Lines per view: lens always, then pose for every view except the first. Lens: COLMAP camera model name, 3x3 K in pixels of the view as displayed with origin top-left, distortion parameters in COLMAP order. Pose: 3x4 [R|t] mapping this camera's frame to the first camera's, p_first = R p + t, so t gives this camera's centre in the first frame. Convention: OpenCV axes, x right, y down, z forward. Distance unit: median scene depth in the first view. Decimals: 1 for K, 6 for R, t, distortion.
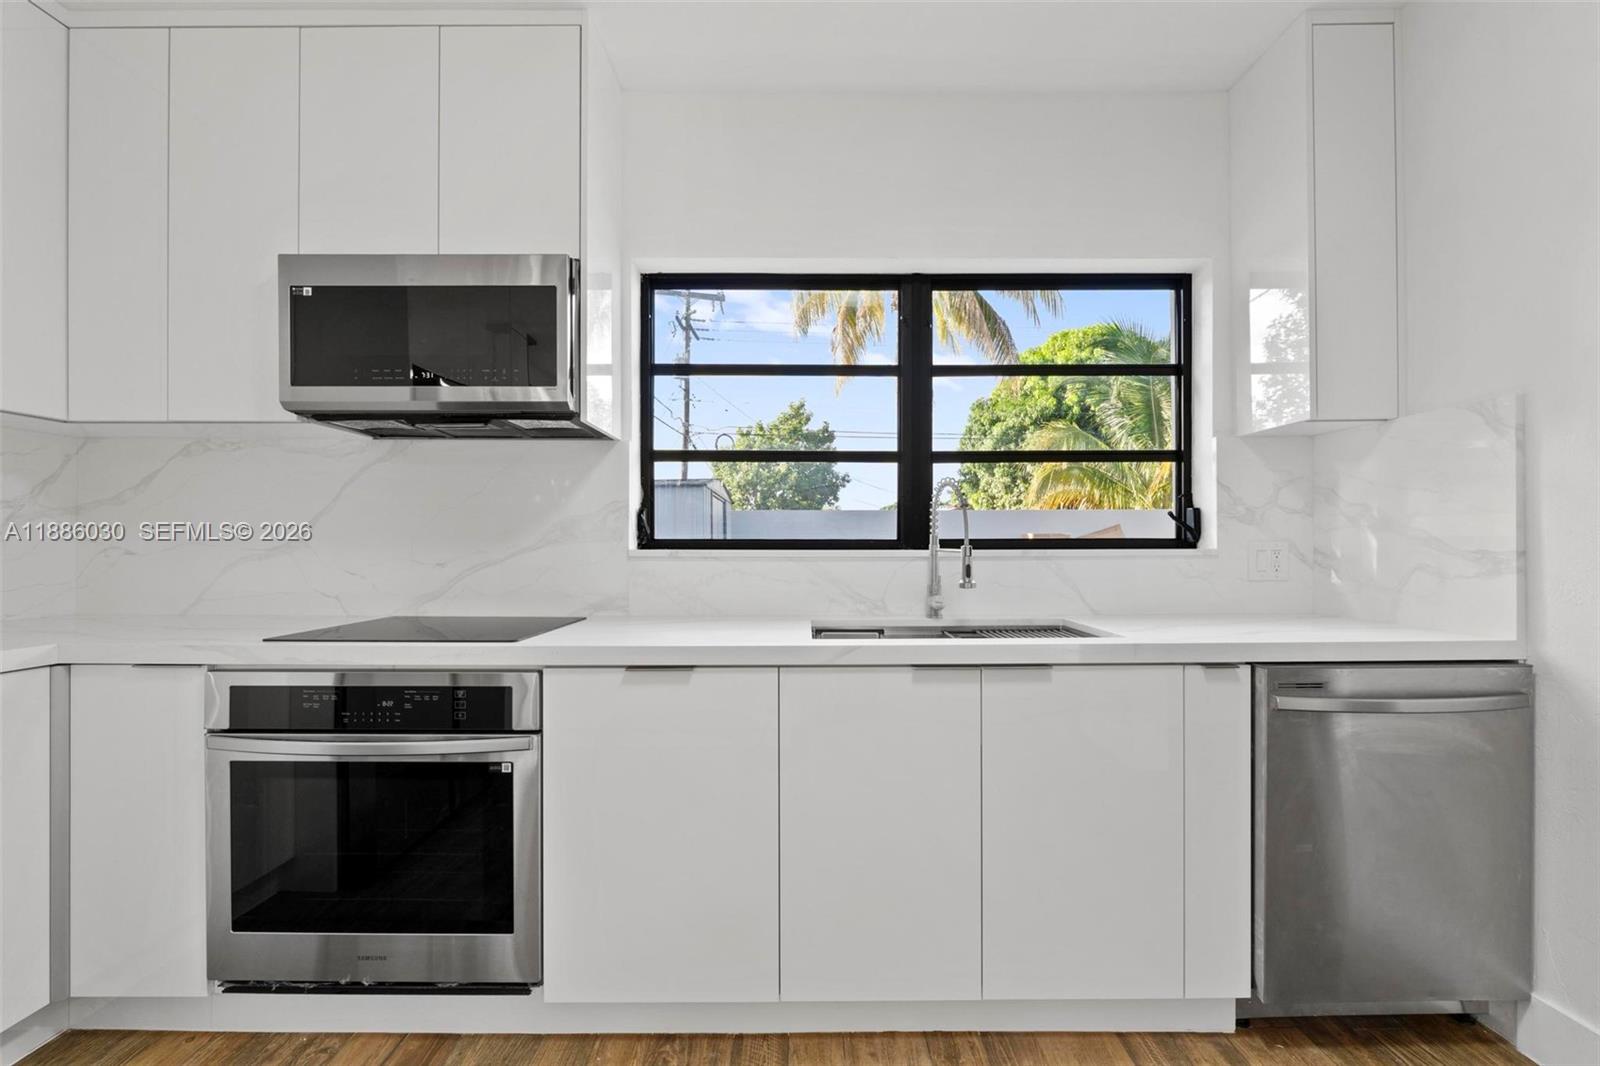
lens RADIAL K [[684.9, 0, 806.6], [0, 684.9, 545.5], [0, 0, 1]] dist [-0.006178, -0.000431]
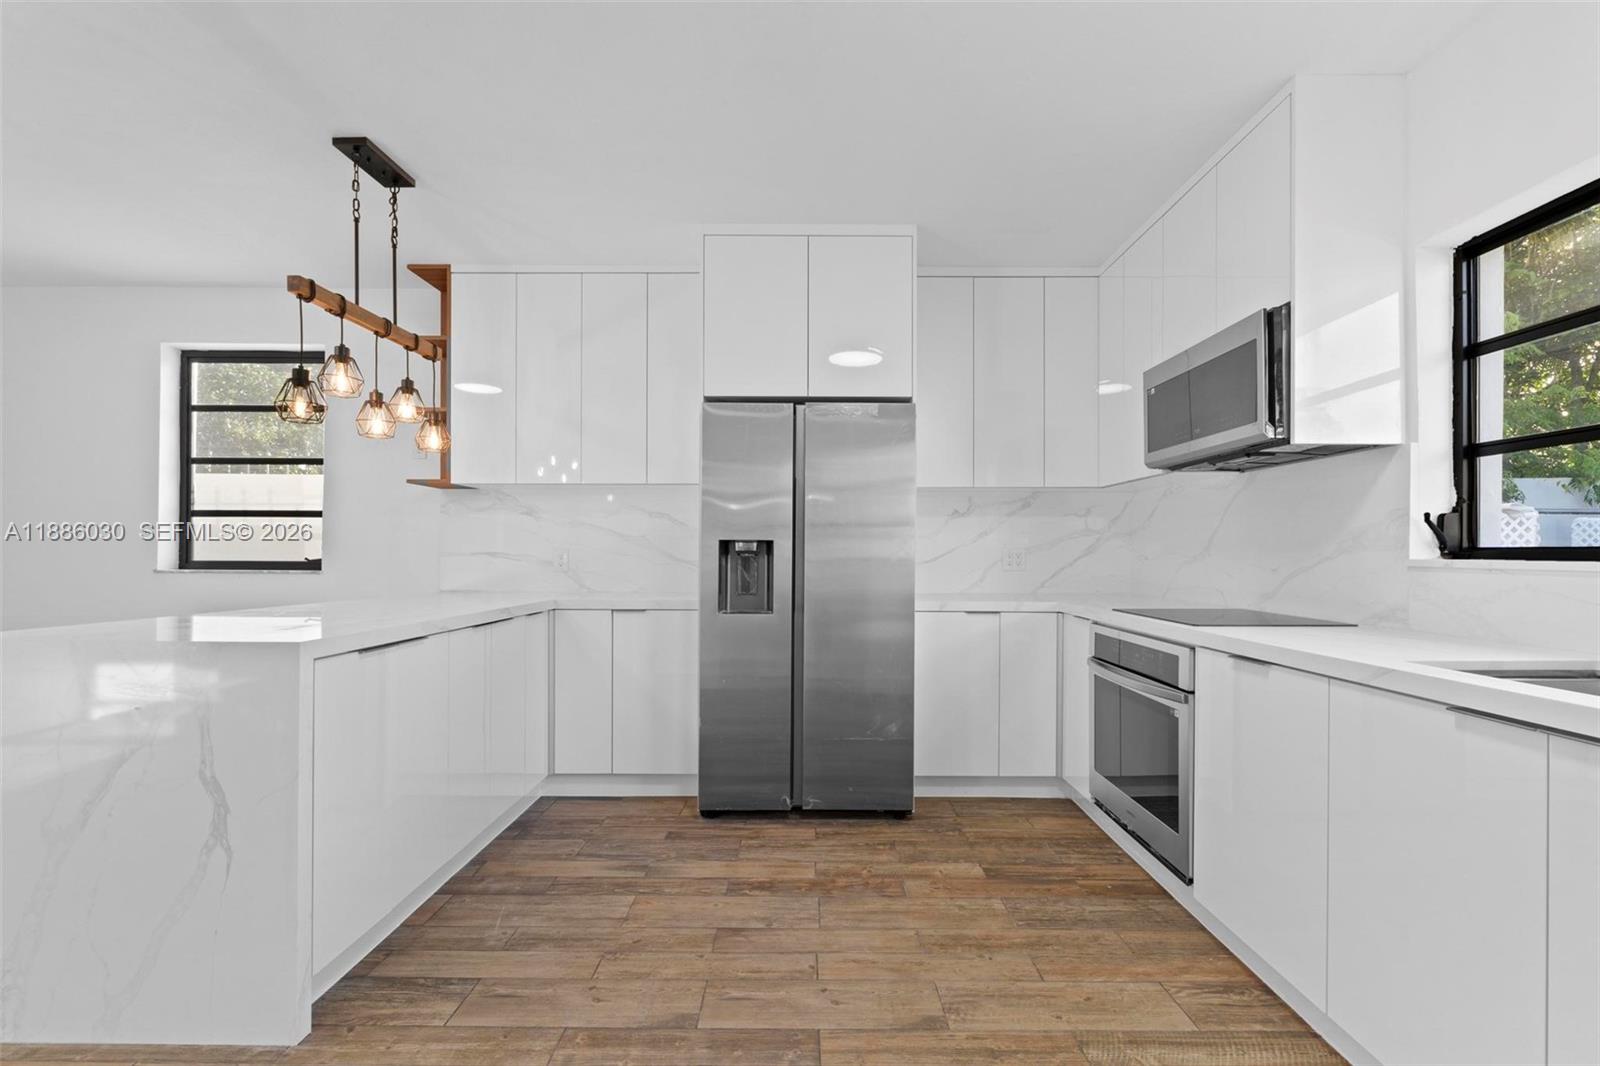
lens RADIAL K [[684.9, 0, 816.2], [0, 684.9, 552.2], [0, 0, 1]] dist [-0.006178, -0.000431]
pose [[0.008449, -0.001024, -0.999964, 0.822881], [-0.002811, 0.999995, -0.001047, -0.000480], [0.999960, 0.002820, 0.008446, 0.217212]]
